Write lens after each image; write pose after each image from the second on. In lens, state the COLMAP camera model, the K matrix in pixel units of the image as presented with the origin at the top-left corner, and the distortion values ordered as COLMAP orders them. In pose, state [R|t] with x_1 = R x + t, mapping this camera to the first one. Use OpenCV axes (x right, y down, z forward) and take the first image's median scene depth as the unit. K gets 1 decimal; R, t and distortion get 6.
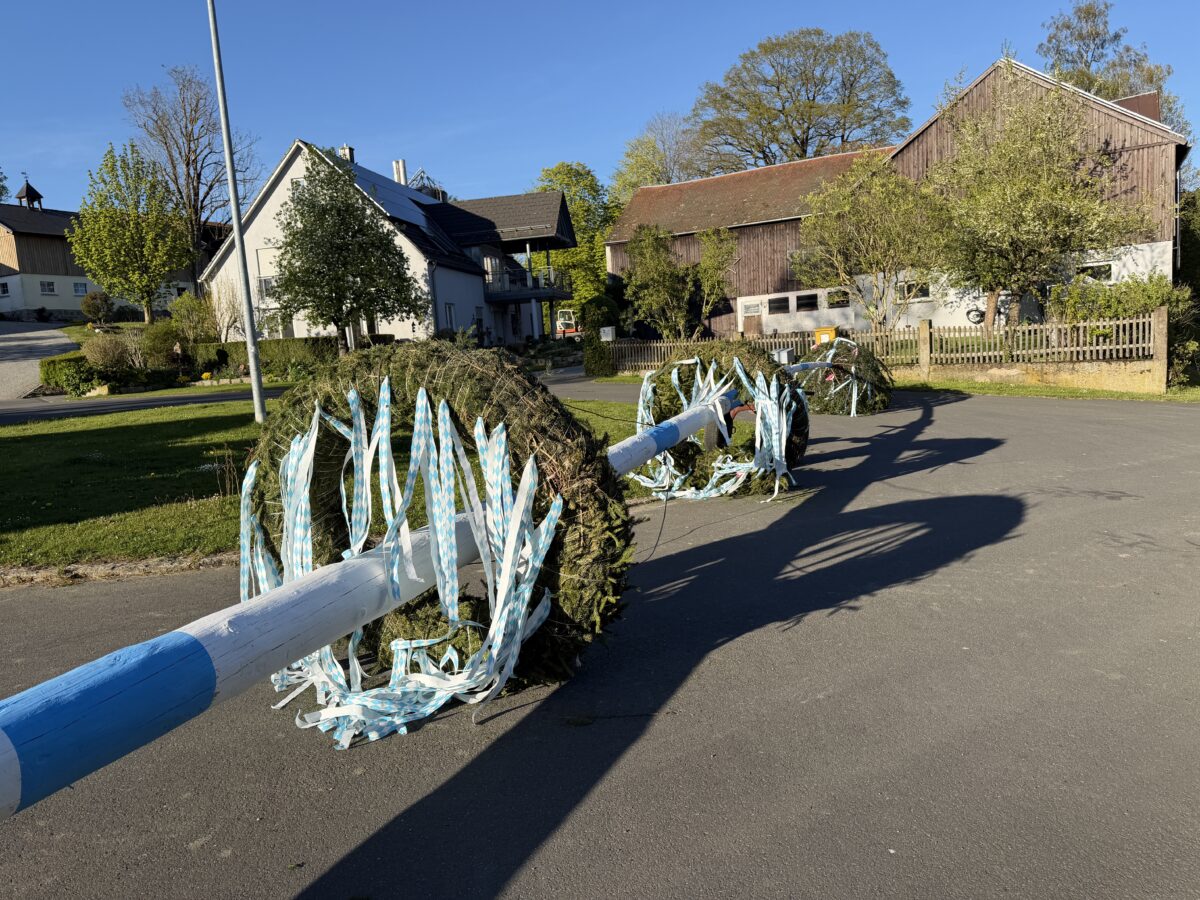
lens RADIAL K [[847.4, 0, 606.0], [0, 847.4, 452.5], [0, 0, 1]] dist [0.000542, -0.001399]
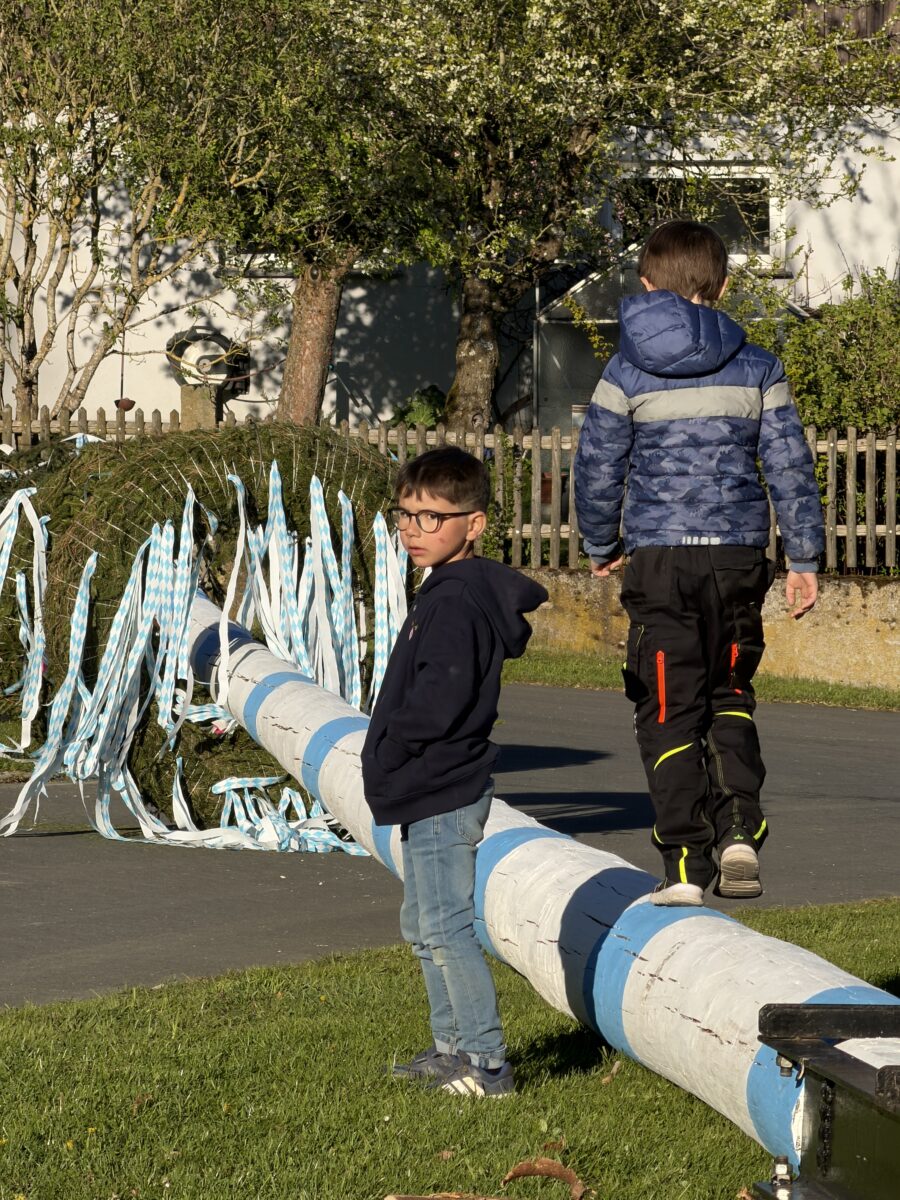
lens RADIAL K [[6993.9, 0, 450.0], [0, 6993.9, 600.3], [0, 0, 1]] dist [-0.477222, 0.000000]
pose [[0.872083, 0.055221, 0.486233, -0.659748], [-0.003742, 0.994336, -0.106216, 0.150370], [-0.489344, 0.090810, 0.867350, -0.983297]]
